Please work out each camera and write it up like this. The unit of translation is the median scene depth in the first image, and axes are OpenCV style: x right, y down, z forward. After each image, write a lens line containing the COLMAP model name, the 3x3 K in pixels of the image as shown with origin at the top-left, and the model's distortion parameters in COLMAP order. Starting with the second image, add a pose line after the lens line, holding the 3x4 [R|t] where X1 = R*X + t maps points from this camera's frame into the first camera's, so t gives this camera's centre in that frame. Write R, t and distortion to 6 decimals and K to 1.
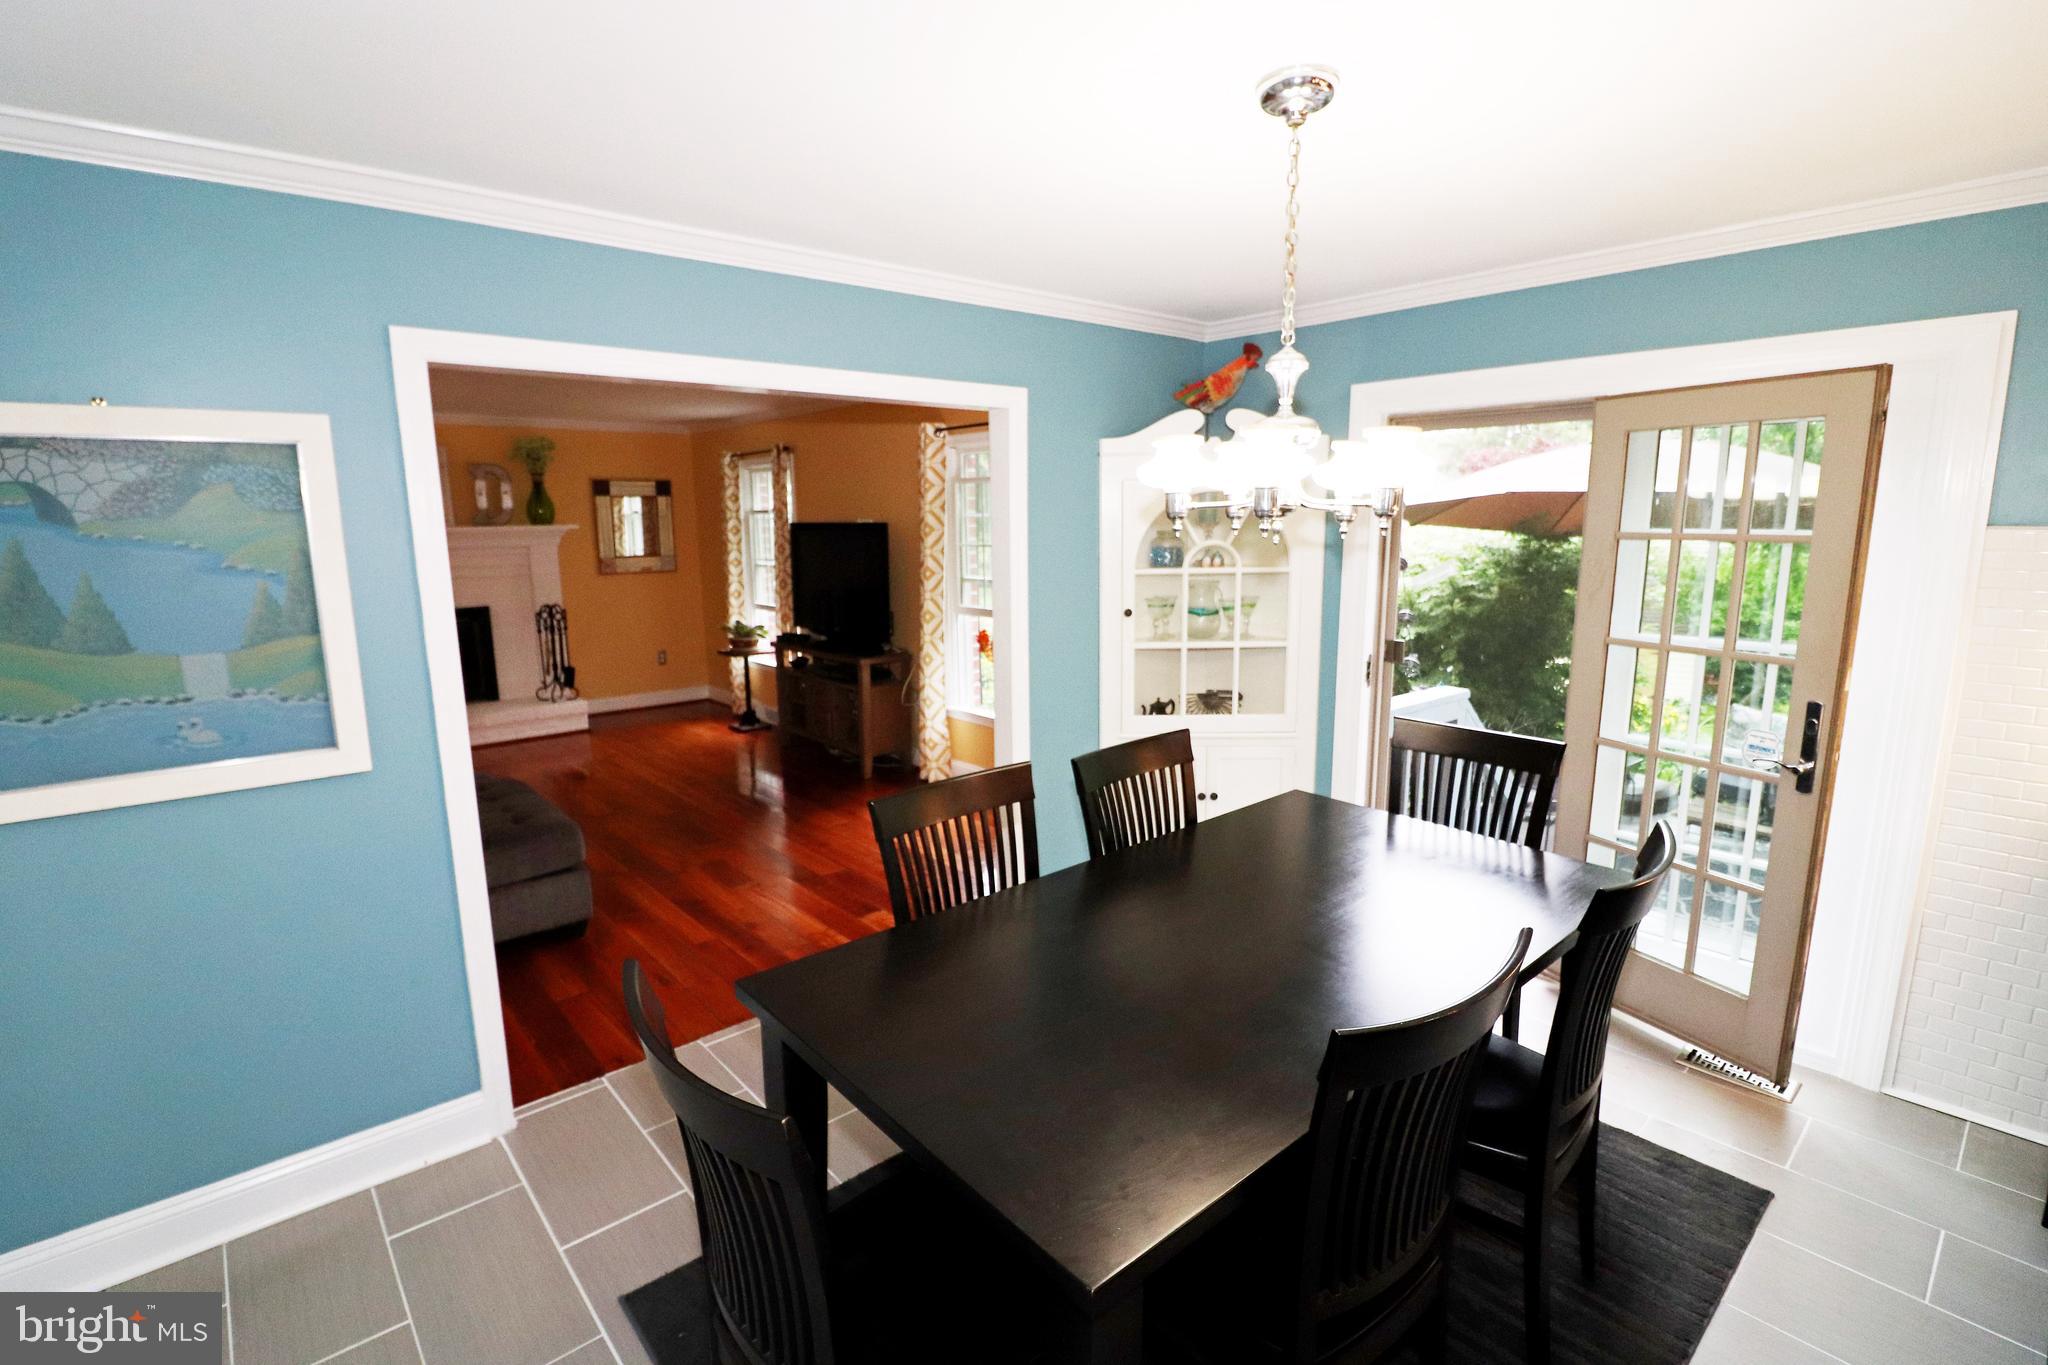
lens RADIAL K [[945.7, 0, 1014.9], [0, 945.7, 681.5], [0, 0, 1]] dist [-0.009806, -0.003473]
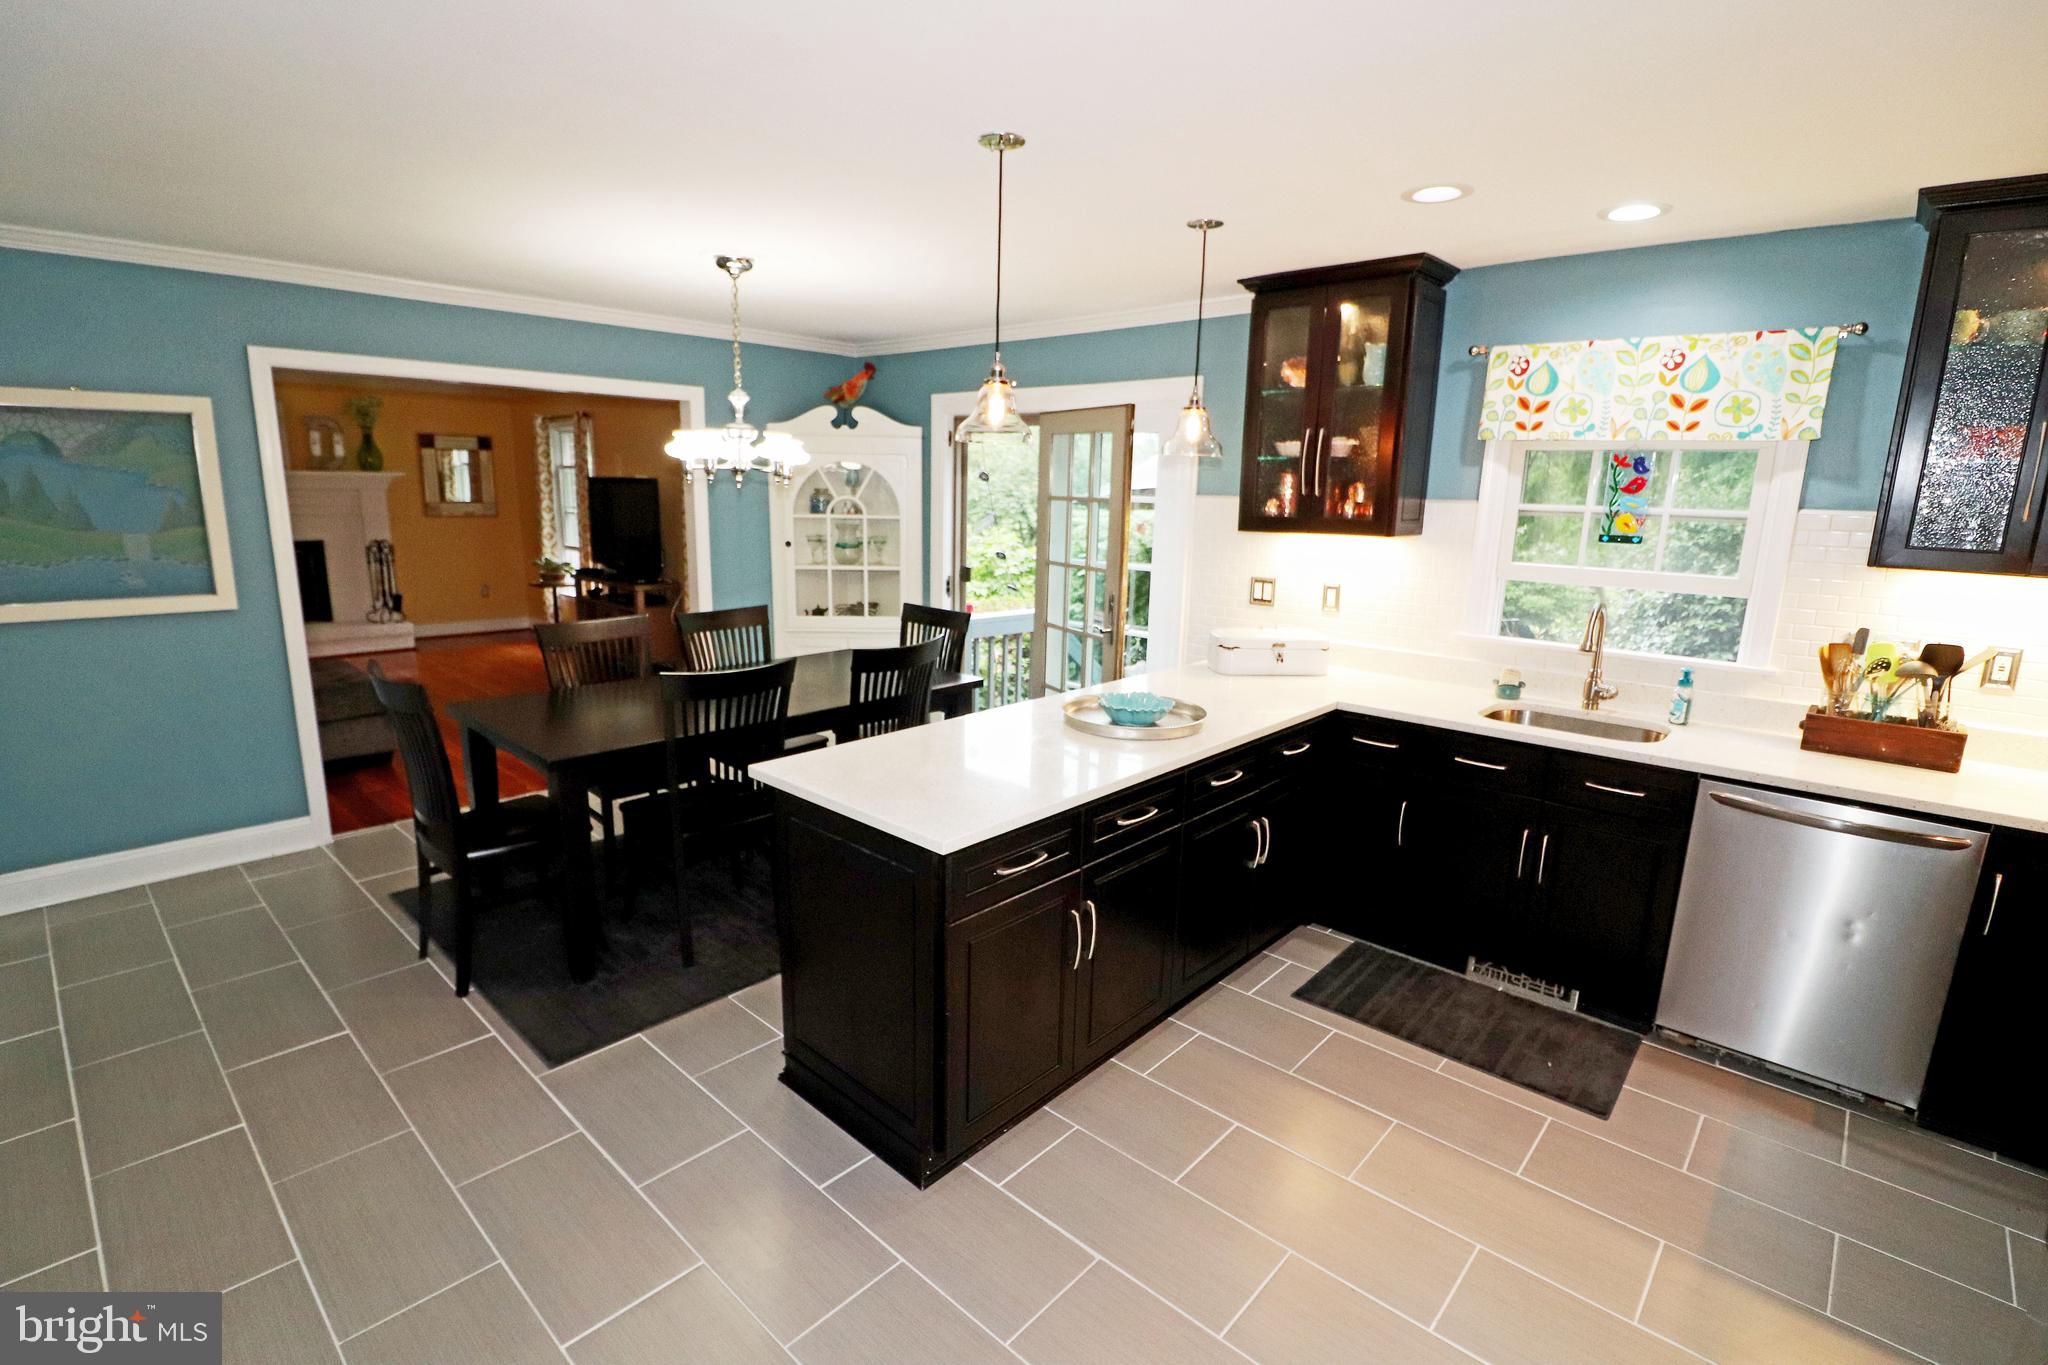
lens RADIAL K [[945.7, 0, 1014.4], [0, 945.7, 681.8], [0, 0, 1]] dist [-0.009806, -0.003473]
pose [[0.992947, 0.010720, 0.118073, 0.290394], [-0.014453, 0.999421, 0.030806, 0.087785], [-0.117674, -0.032295, 0.992527, -0.484036]]
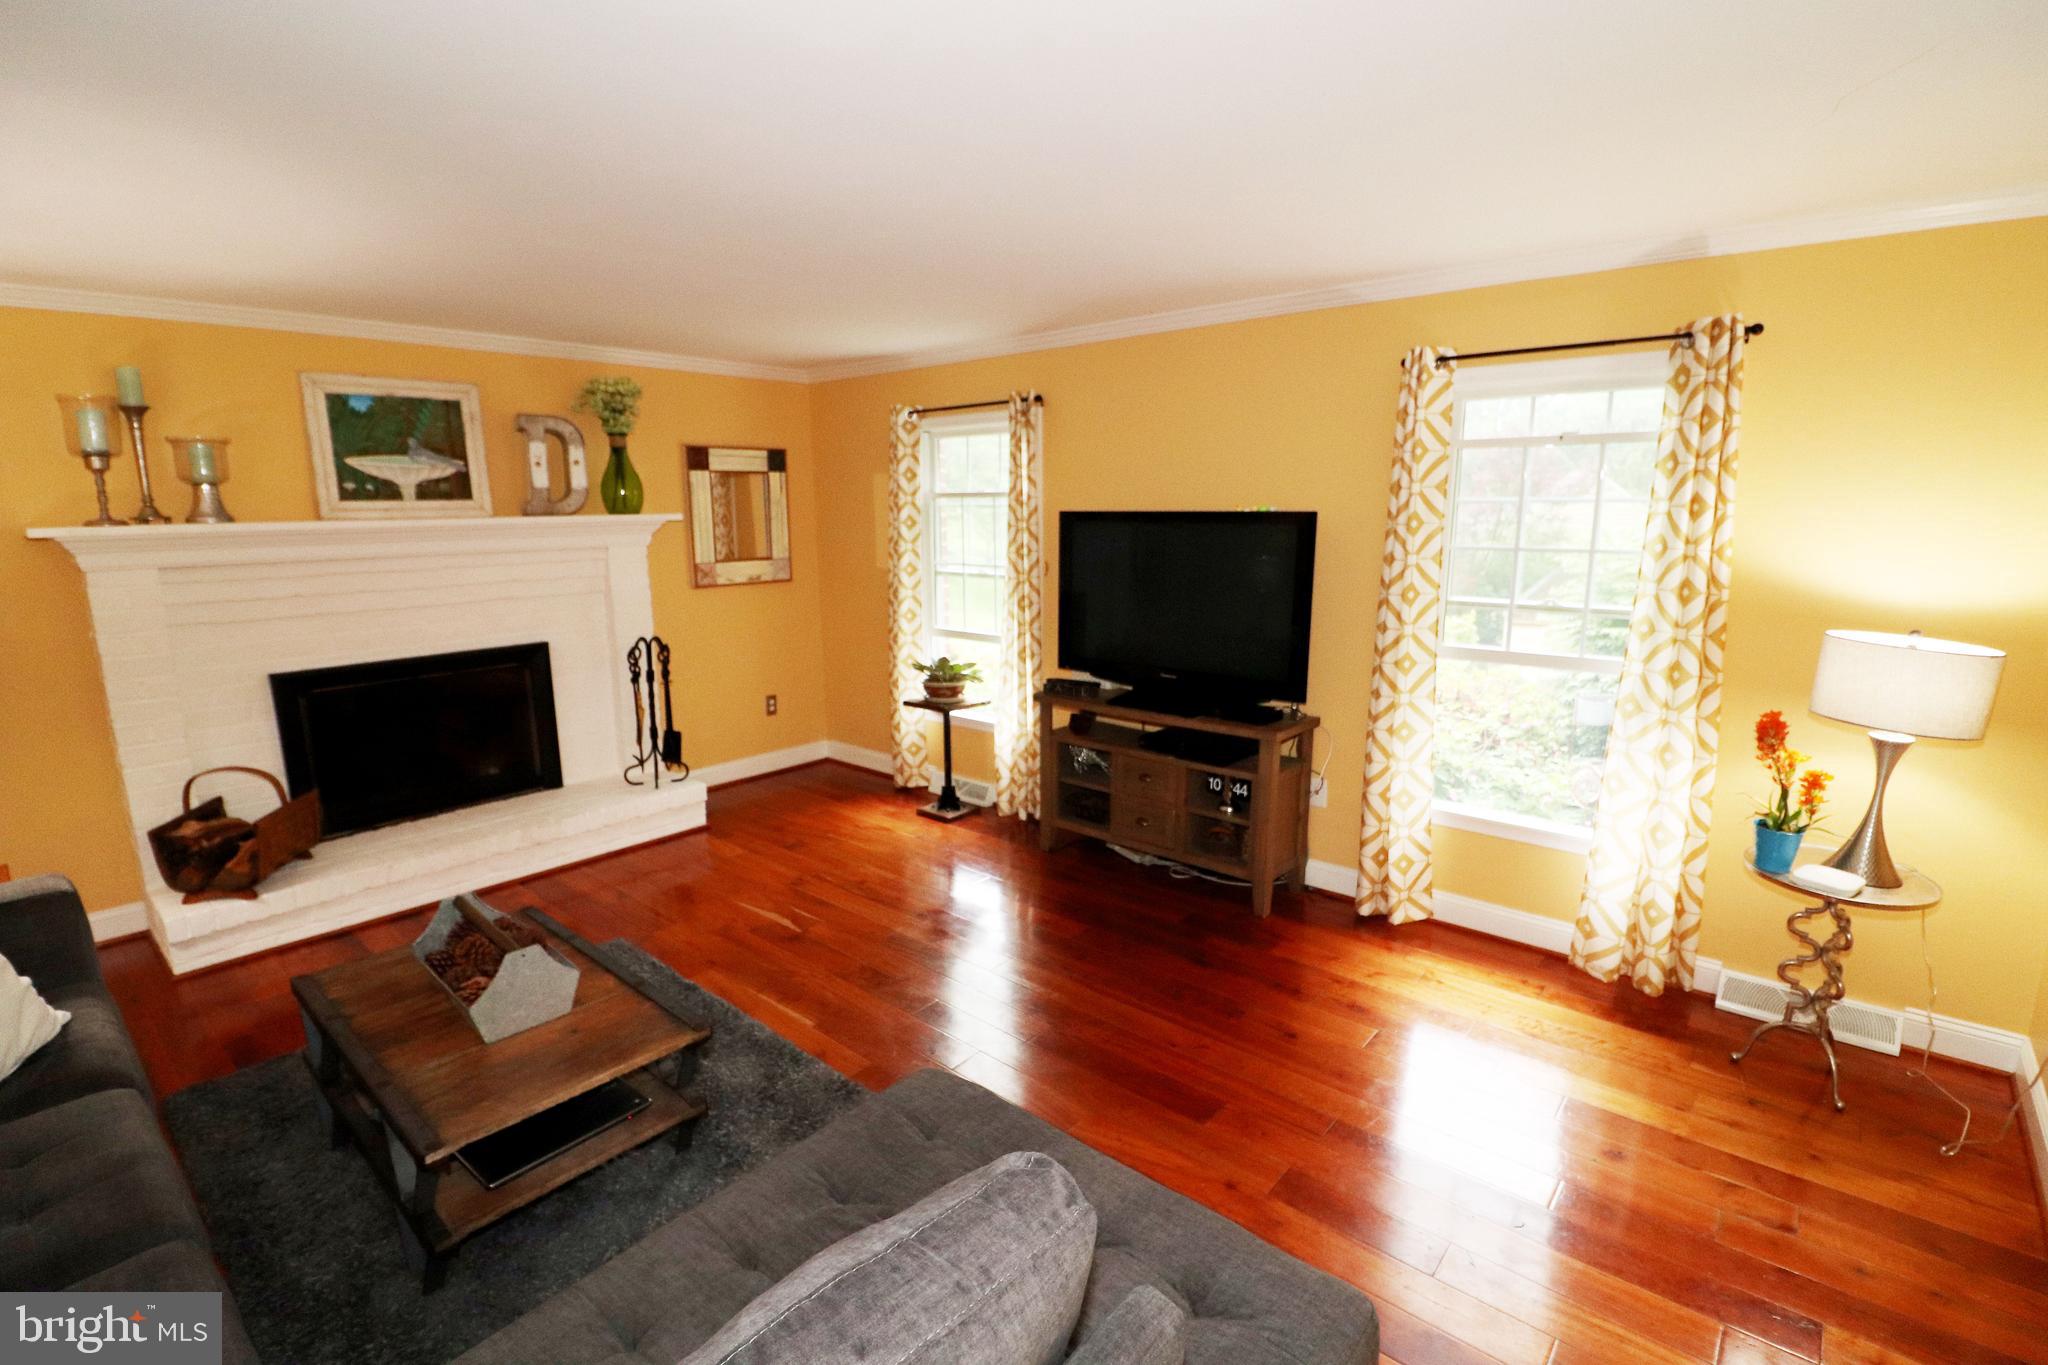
lens RADIAL K [[945.7, 0, 1026.6], [0, 945.7, 690.8], [0, 0, 1]] dist [-0.009806, -0.003473]
pose [[0.989849, -0.025378, 0.139837, -0.610892], [0.022554, 0.999509, 0.021747, -0.100495], [-0.140321, -0.018372, 0.989936, 0.604754]]
